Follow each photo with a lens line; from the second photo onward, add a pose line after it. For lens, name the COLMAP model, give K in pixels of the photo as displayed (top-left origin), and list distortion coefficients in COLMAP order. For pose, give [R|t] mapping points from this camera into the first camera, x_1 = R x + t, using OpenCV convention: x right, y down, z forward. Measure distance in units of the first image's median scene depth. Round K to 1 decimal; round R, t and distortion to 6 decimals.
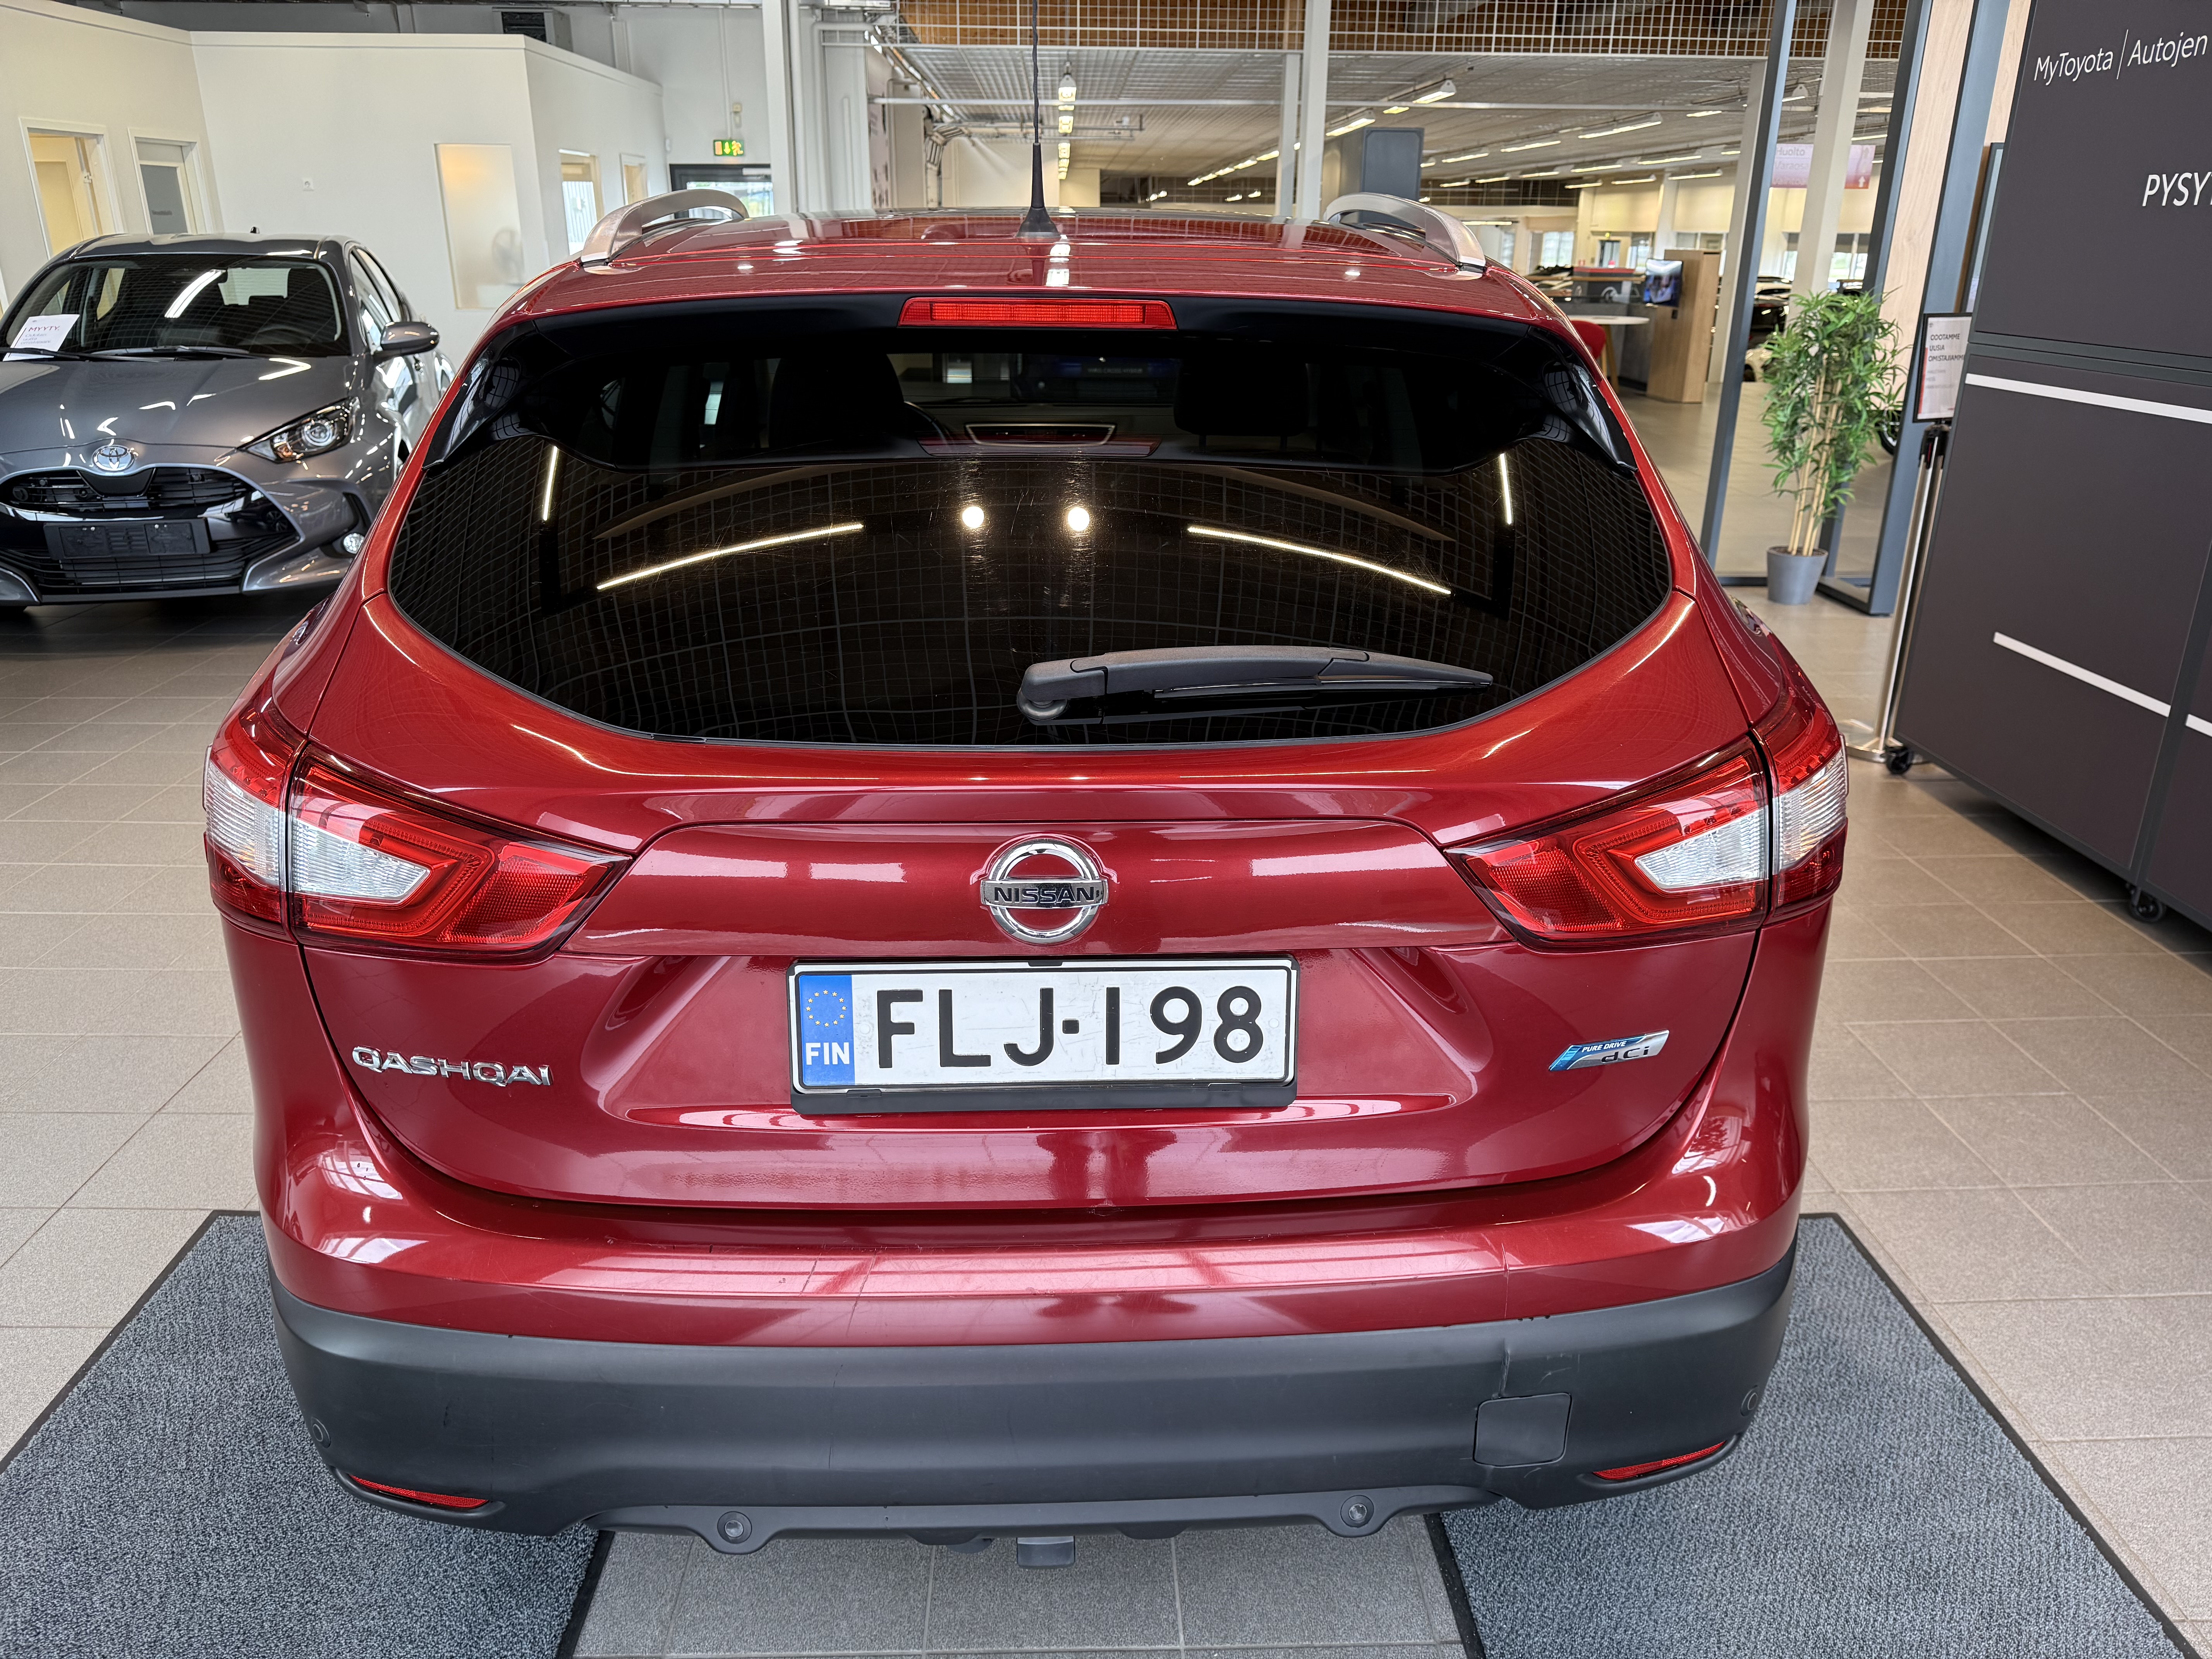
lens RADIAL K [[1564.8, 0, 1113.6], [0, 1564.8, 798.6], [0, 0, 1]] dist [0.000312, -0.002052]
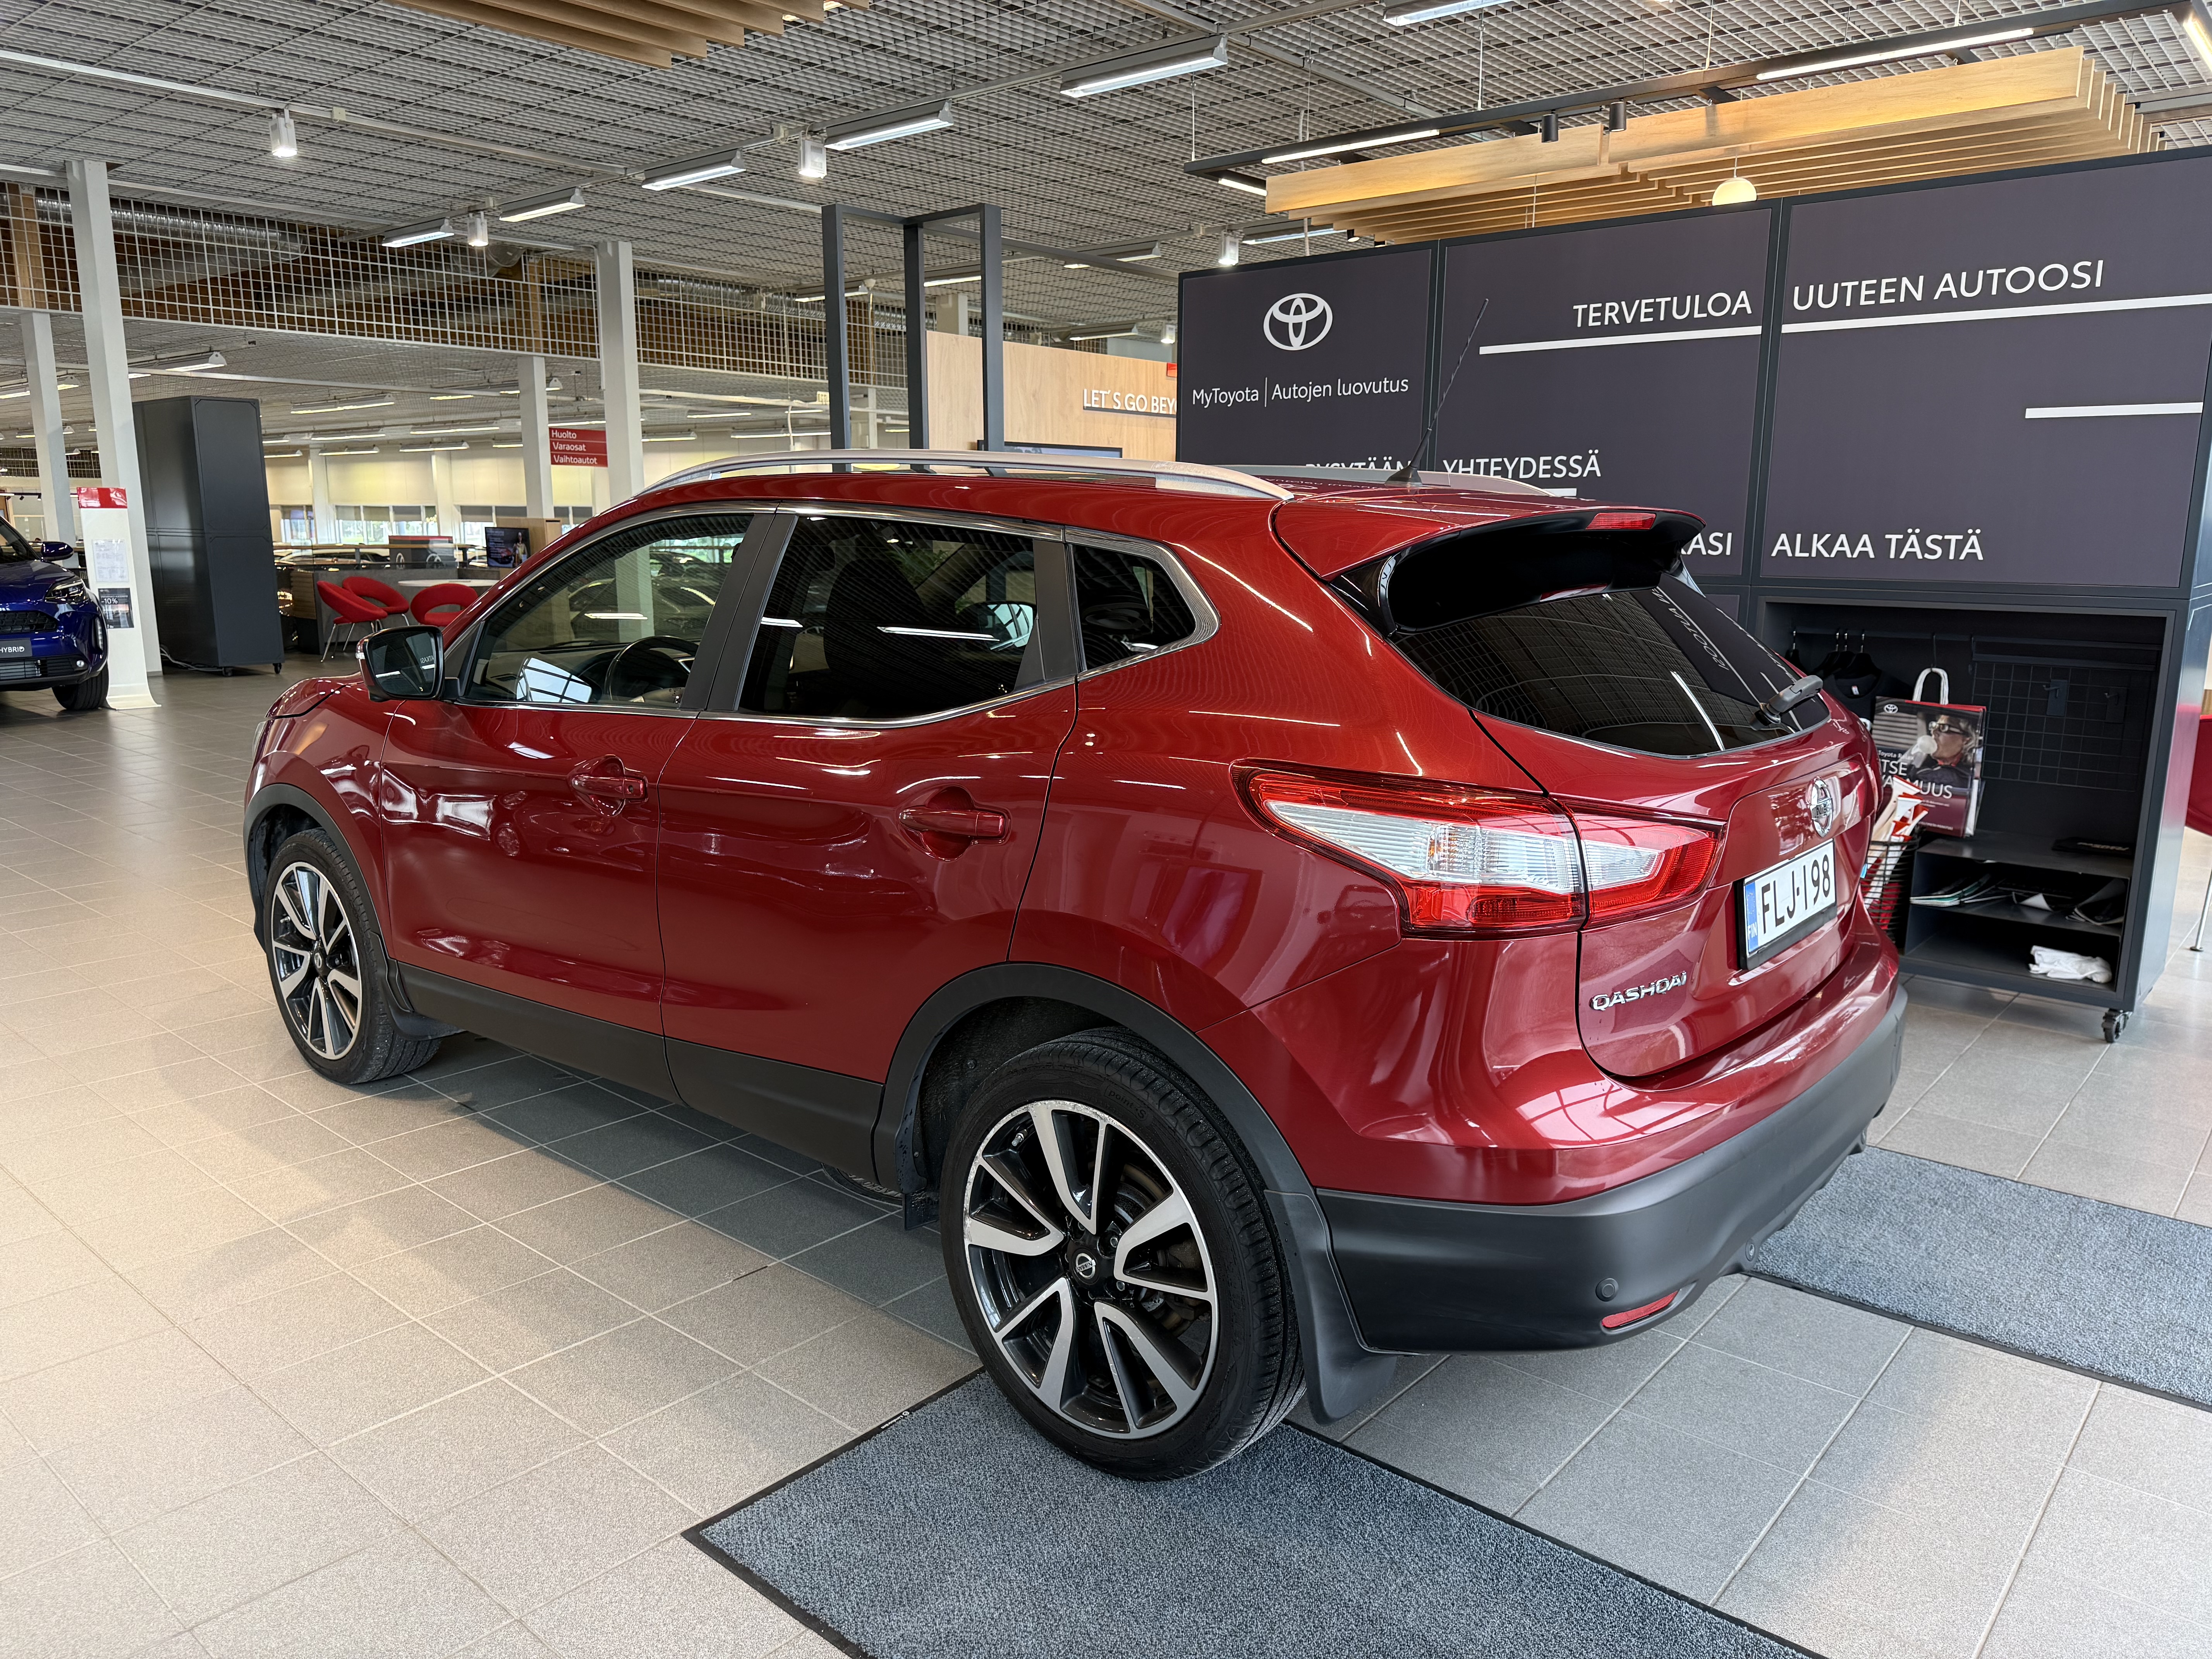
lens RADIAL K [[1572.8, 0, 1106.0], [0, 1572.8, 829.5], [0, 0, 1]] dist [0.049587, -0.060991]
pose [[0.683632, -0.151980, 0.713827, -0.123979], [0.254417, 0.966351, -0.037911, -0.004269], [-0.684046, 0.207527, 0.699295, 0.013540]]
